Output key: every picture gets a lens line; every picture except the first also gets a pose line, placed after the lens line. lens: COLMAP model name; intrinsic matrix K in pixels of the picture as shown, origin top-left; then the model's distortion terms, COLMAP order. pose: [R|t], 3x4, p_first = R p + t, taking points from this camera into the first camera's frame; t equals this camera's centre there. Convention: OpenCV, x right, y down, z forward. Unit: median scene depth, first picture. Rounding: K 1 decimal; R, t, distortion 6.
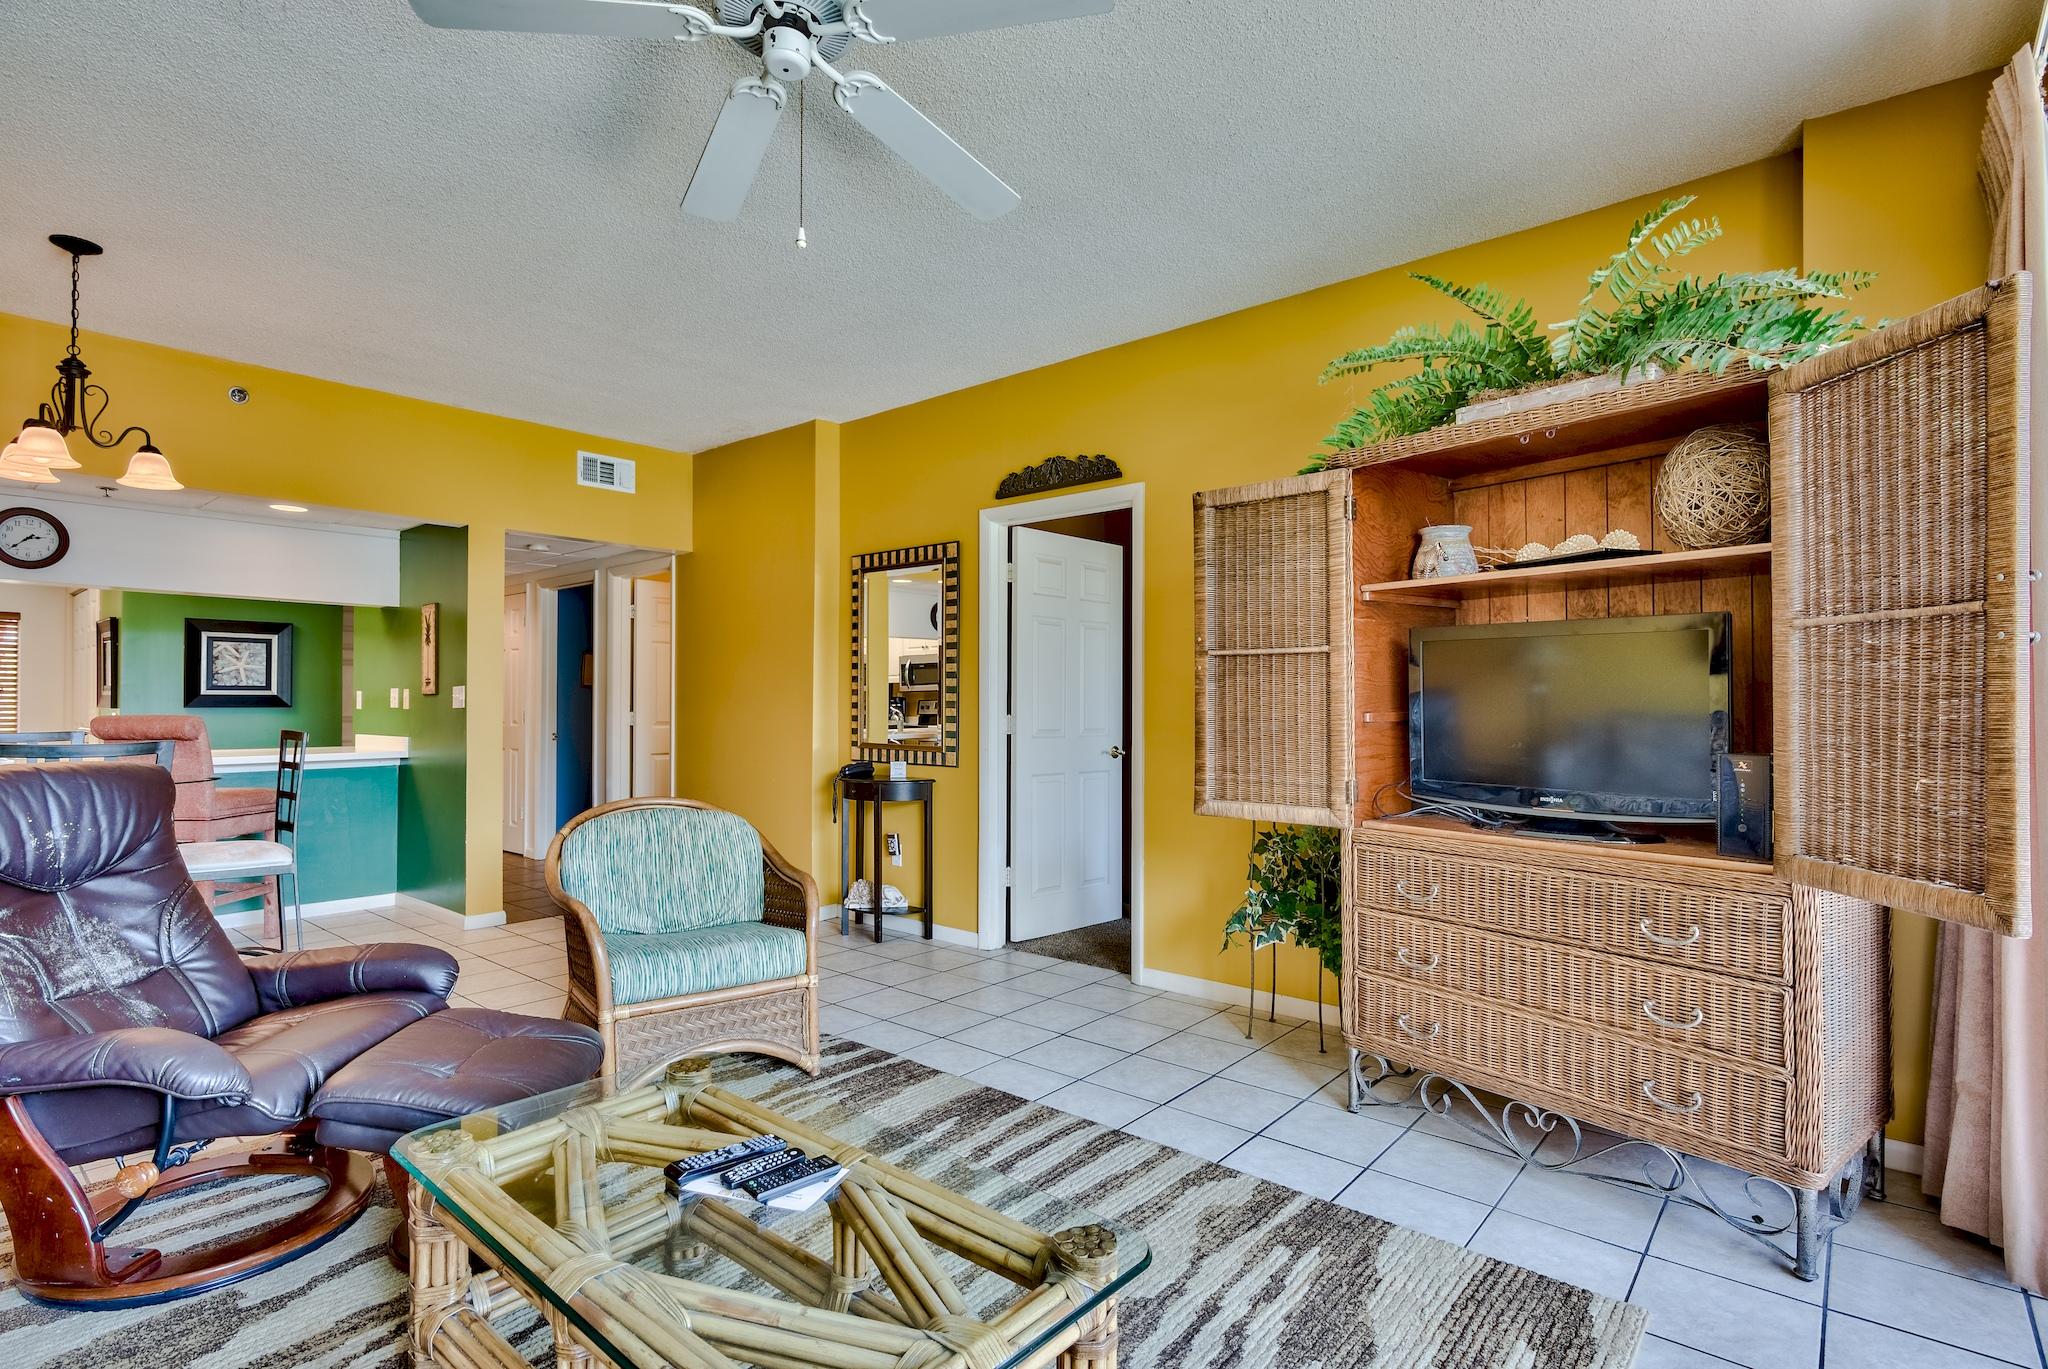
lens RADIAL K [[1007.3, 0, 1024.0], [0, 1007.3, 684.5], [0, 0, 1]] dist [-0.001205, -0.000128]
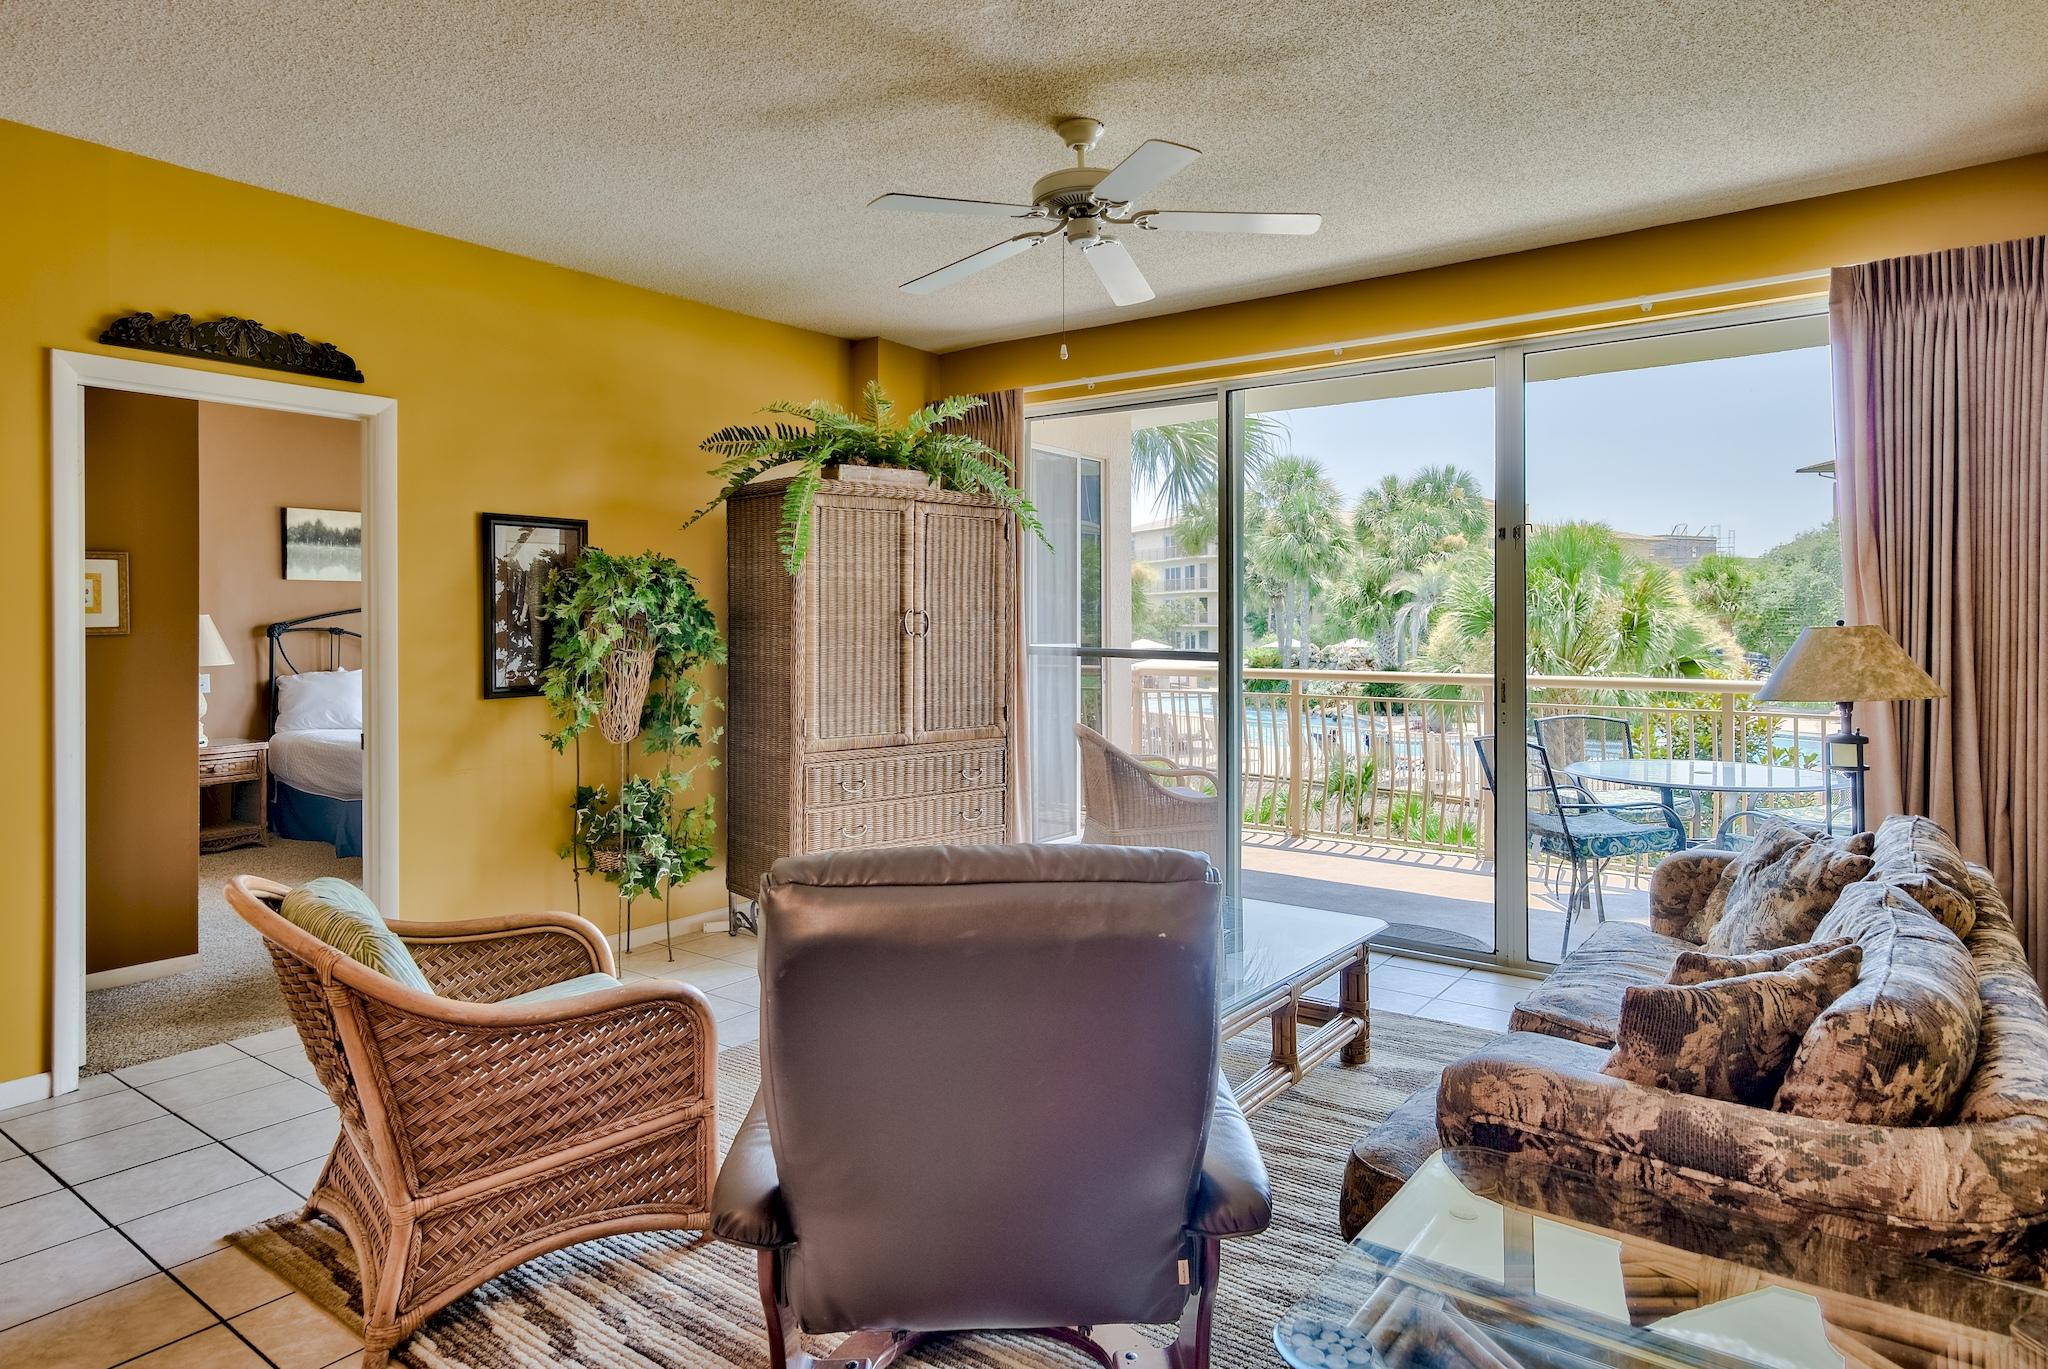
lens RADIAL K [[1191.7, 0, 1052.6], [0, 1191.7, 616.9], [0, 0, 1]] dist [0.015606, 0.000329]
pose [[-0.076412, 0.003239, 0.997071, -1.100571], [-0.019449, 0.999800, -0.004738, -0.035323], [-0.996887, -0.019754, -0.076334, 0.661819]]
